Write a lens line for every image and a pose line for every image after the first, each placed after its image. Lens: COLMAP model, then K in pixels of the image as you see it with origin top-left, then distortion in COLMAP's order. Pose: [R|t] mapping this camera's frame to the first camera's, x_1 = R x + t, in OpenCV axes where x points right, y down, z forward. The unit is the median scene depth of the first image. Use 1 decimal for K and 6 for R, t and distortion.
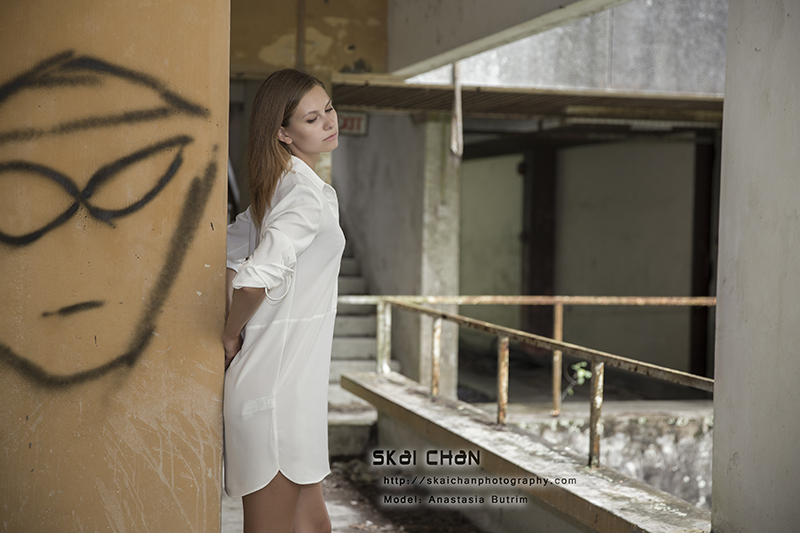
lens RADIAL K [[1401.6, 0, 400.0], [0, 1401.6, 266.5], [0, 0, 1]] dist [0.218487, -0.017748]
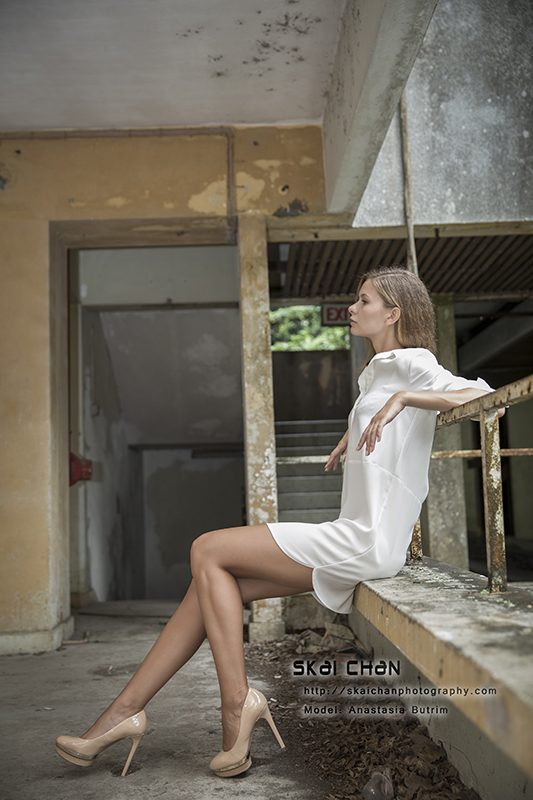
lens RADIAL K [[954.2, 0, 266.5], [0, 954.2, 400.0], [0, 0, 1]] dist [0.068057, 0.052441]
pose [[0.966154, -0.080472, -0.245092, 0.100772], [0.045851, 0.988540, -0.143826, 0.079064], [0.253858, 0.127721, 0.958772, 0.394556]]
